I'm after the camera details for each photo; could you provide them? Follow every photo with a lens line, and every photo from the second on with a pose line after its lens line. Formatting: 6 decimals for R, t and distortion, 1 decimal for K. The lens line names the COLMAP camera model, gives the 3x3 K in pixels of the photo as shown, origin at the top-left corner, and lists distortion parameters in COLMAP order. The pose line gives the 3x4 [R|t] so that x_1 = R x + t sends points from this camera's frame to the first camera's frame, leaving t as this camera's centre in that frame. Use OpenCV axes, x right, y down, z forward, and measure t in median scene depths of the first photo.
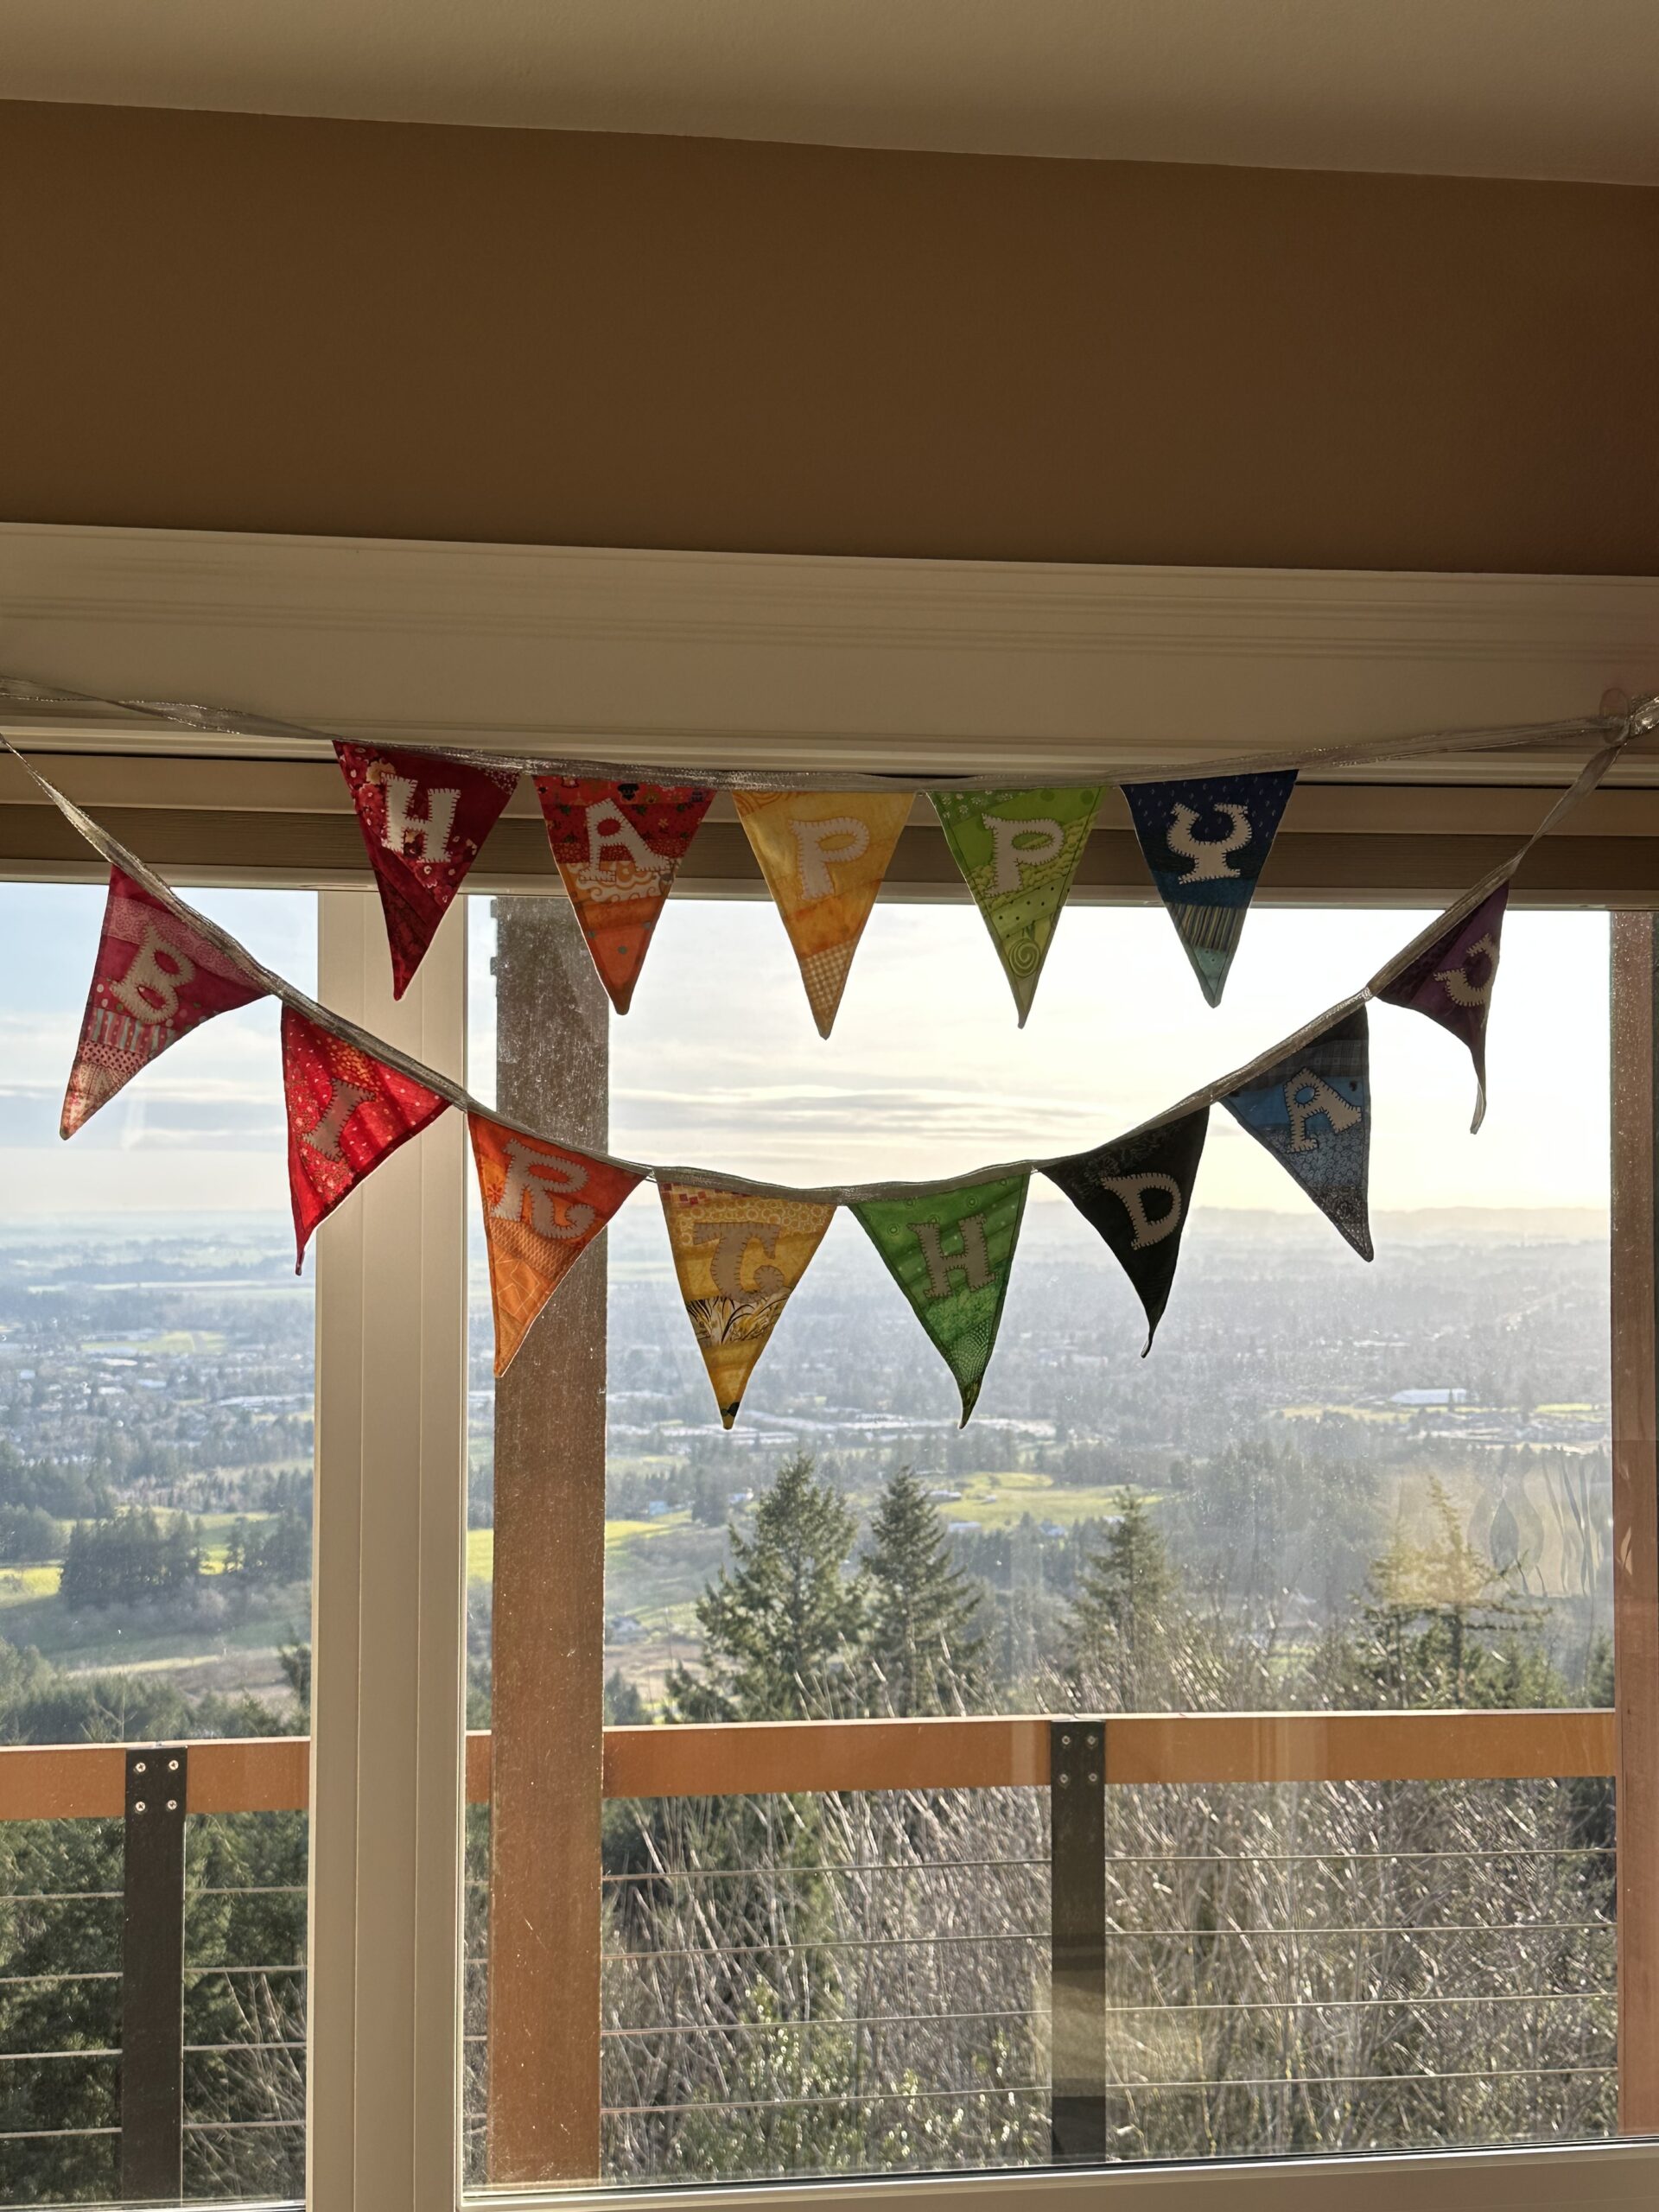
lens RADIAL K [[2597.8, 0, 839.3], [0, 2597.8, 1119.7], [0, 0, 1]] dist [0.090581, 0.000000]
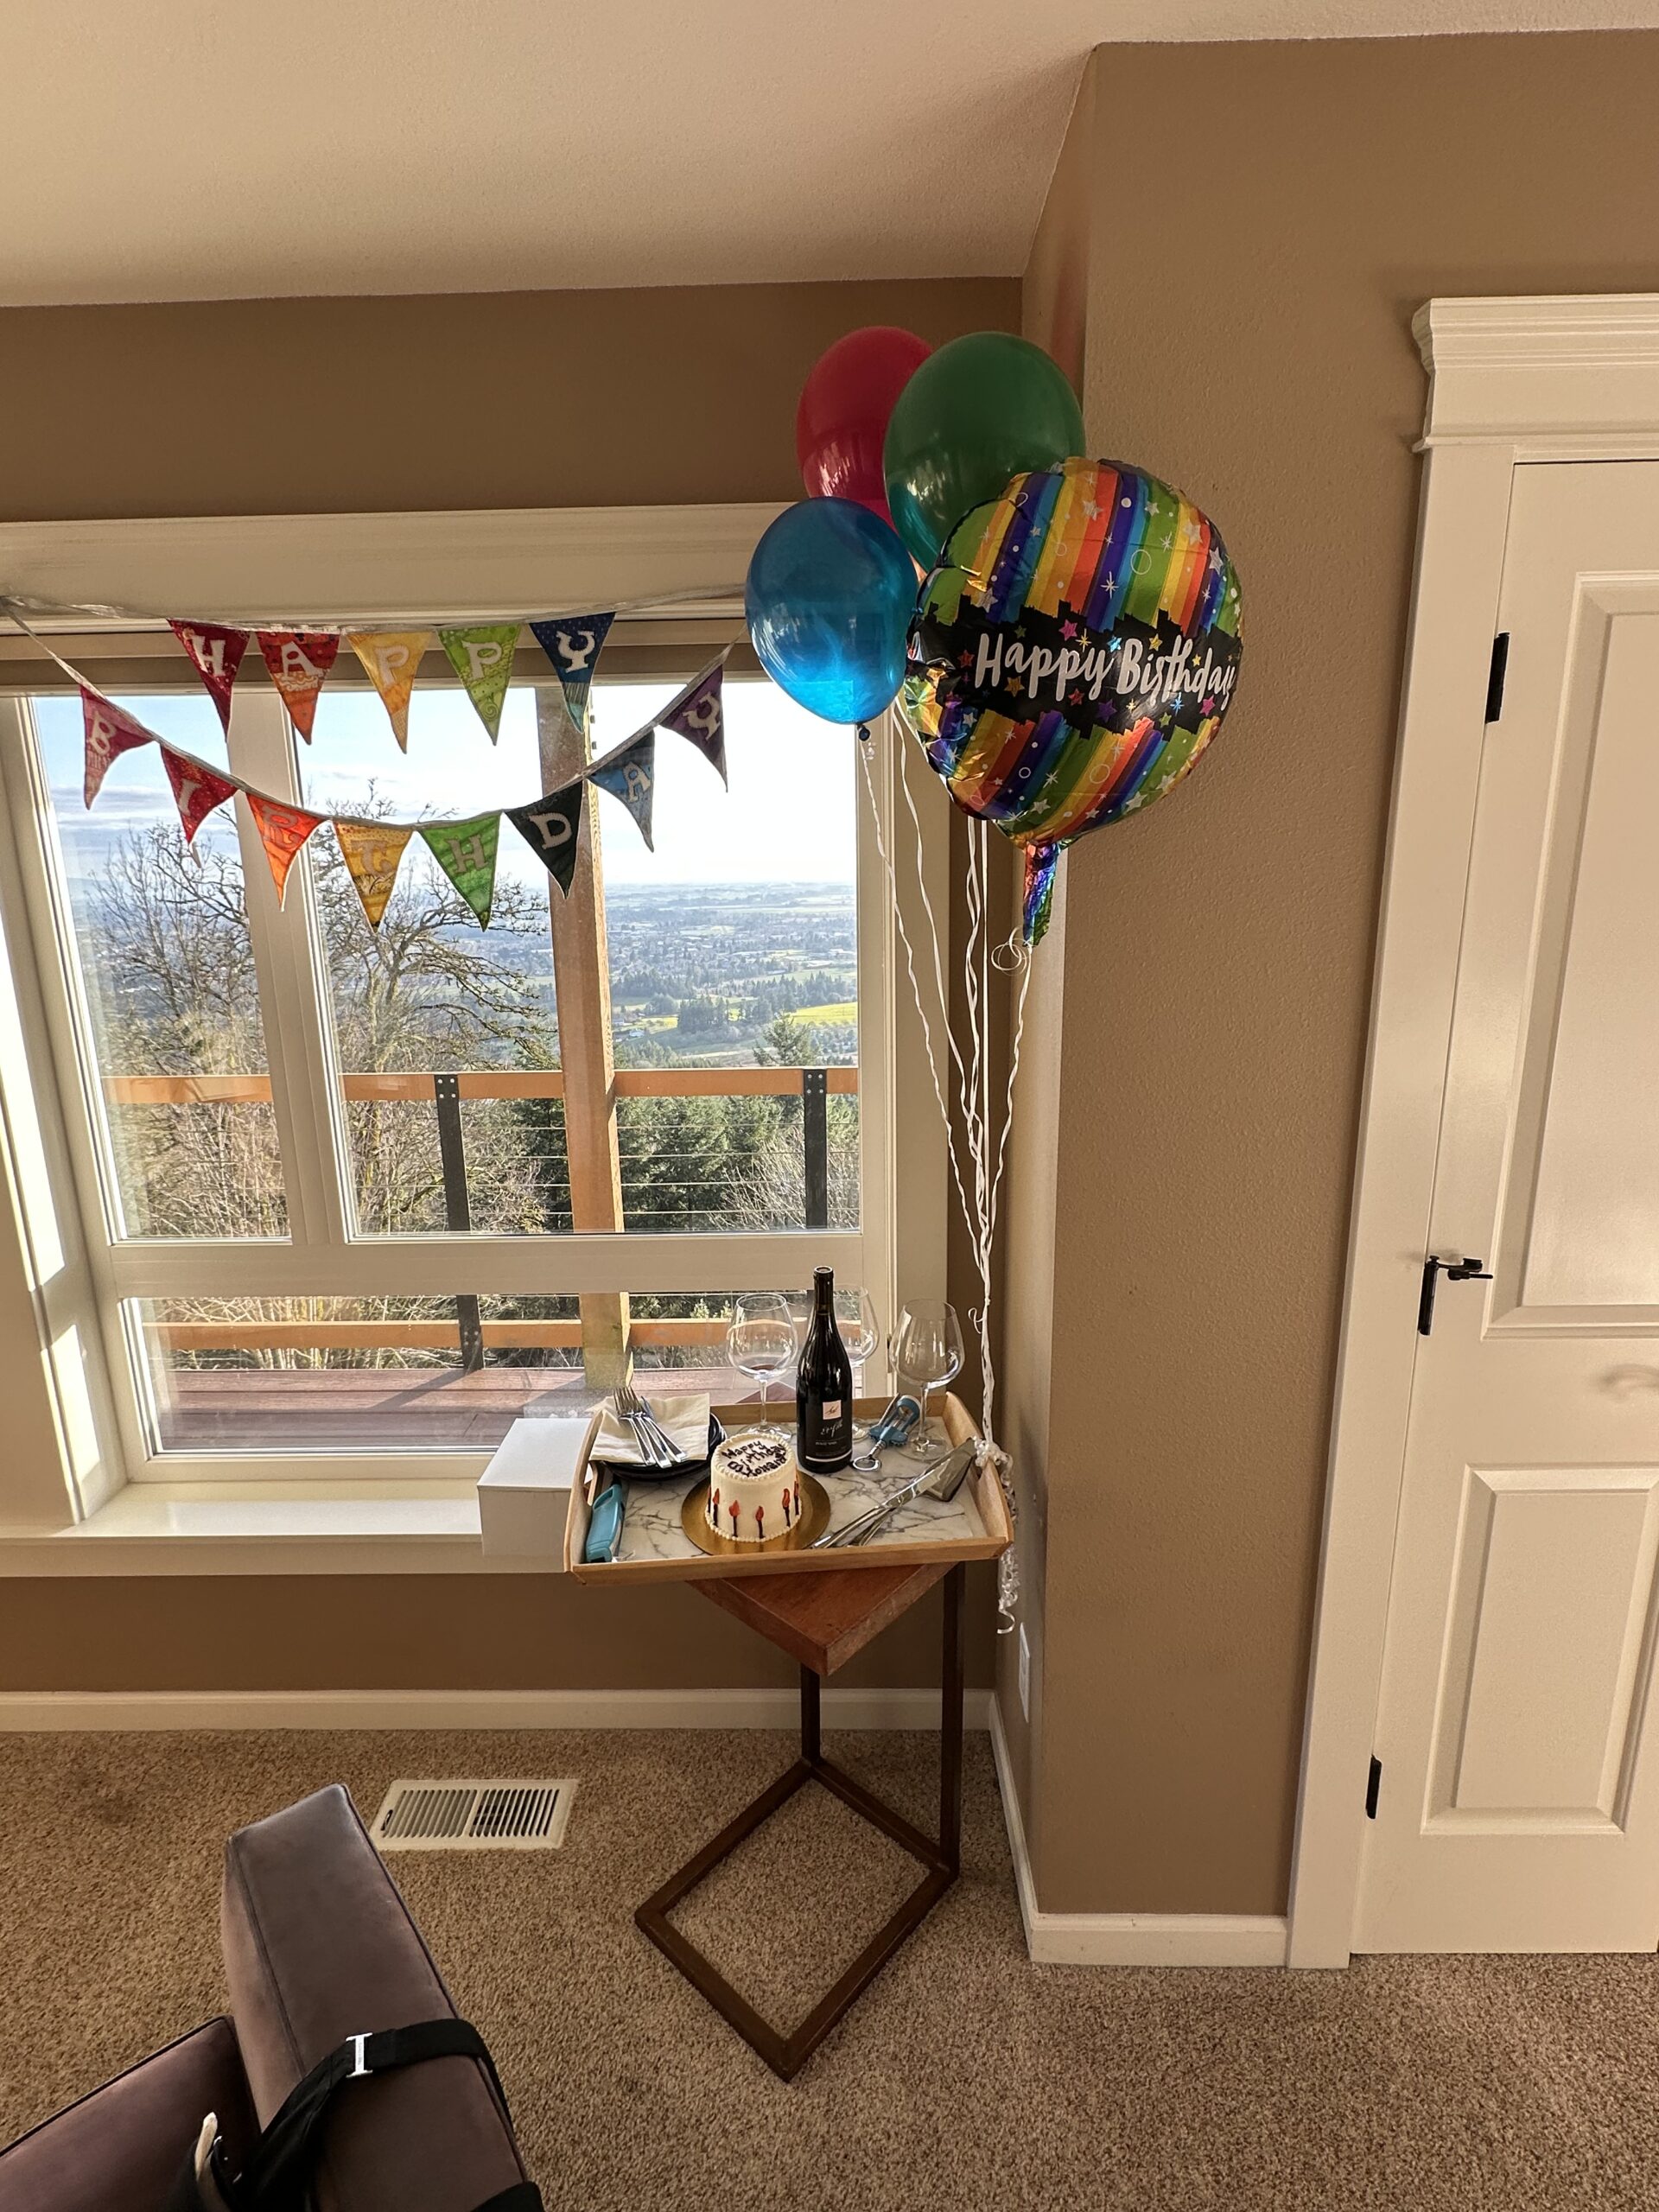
lens RADIAL K [[1053.2, 0, 829.2], [0, 1053.2, 1095.8], [0, 0, 1]] dist [-0.014973, 0.001515]
pose [[0.989924, 0.013548, -0.140948, 0.464766], [0.020693, 0.970884, 0.238657, 0.043984], [0.140077, -0.239169, 0.960821, 0.126151]]
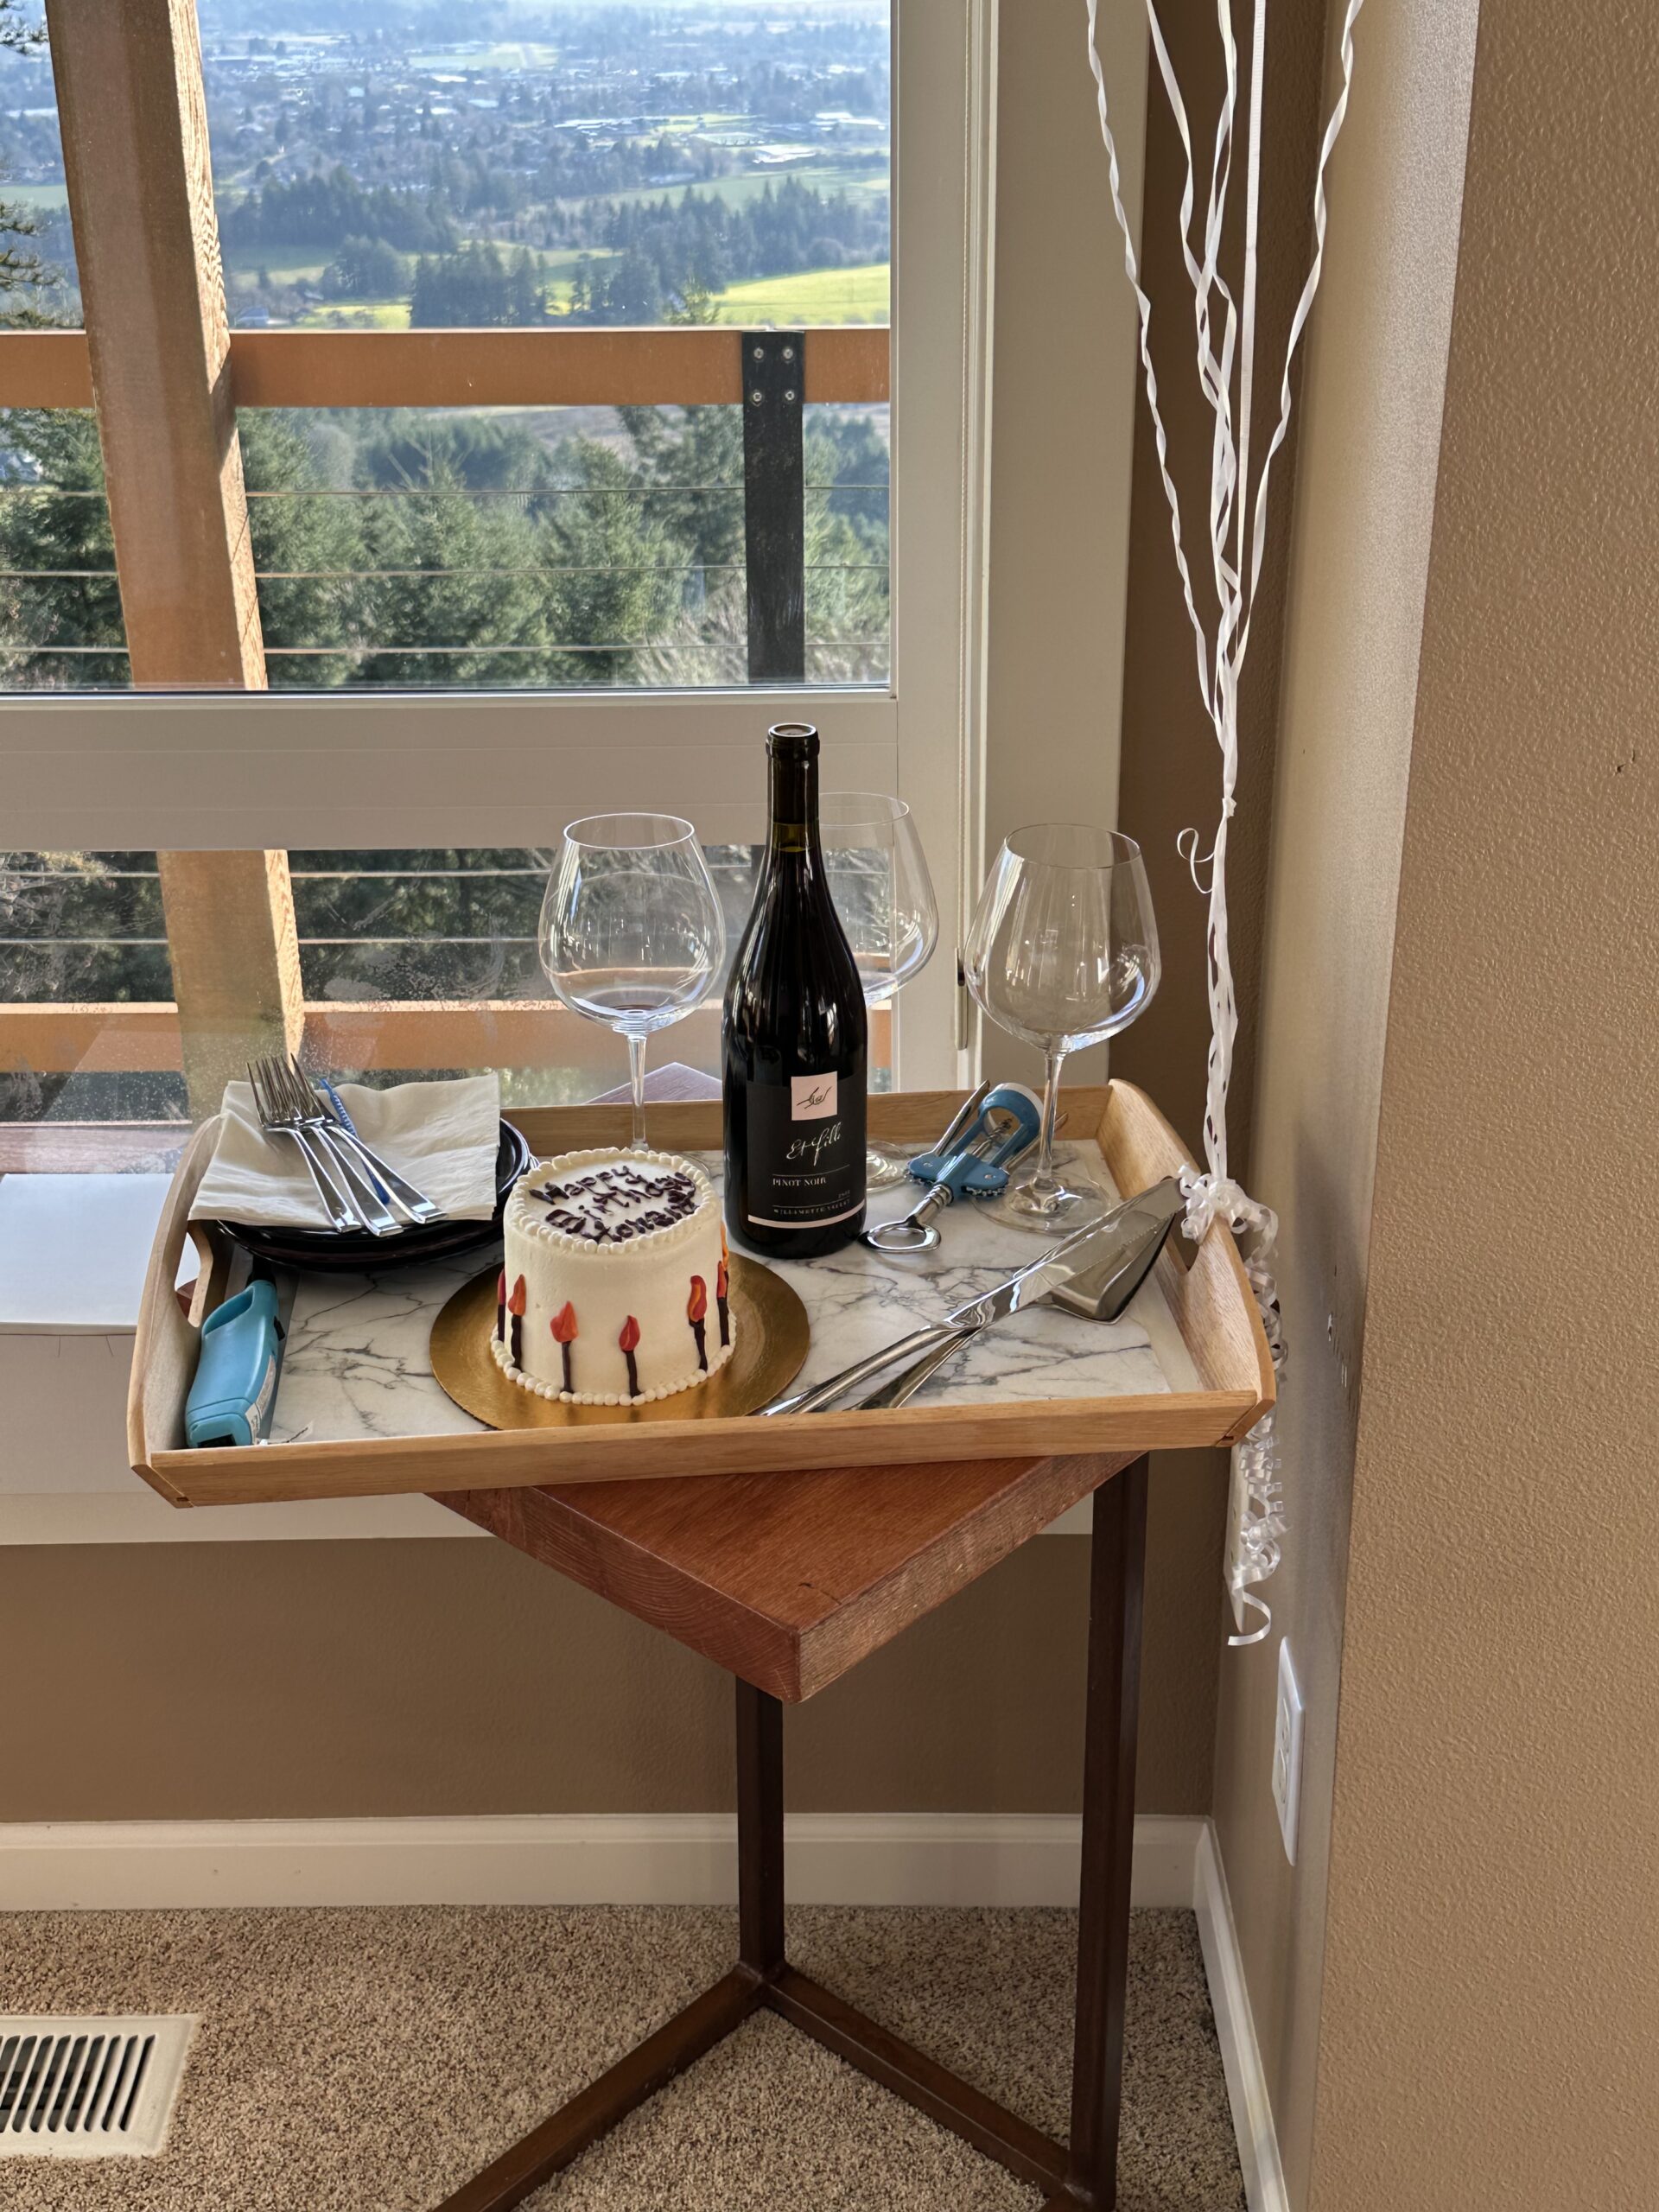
lens RADIAL K [[2670.9, 0, 812.1], [0, 2670.9, 1110.0], [0, 0, 1]] dist [0.060696, 0.000000]
pose [[0.989834, 0.046380, -0.134452, 0.462254], [0.017921, 0.897128, 0.441407, 0.124153], [0.141093, -0.439329, 0.887177, 0.139998]]
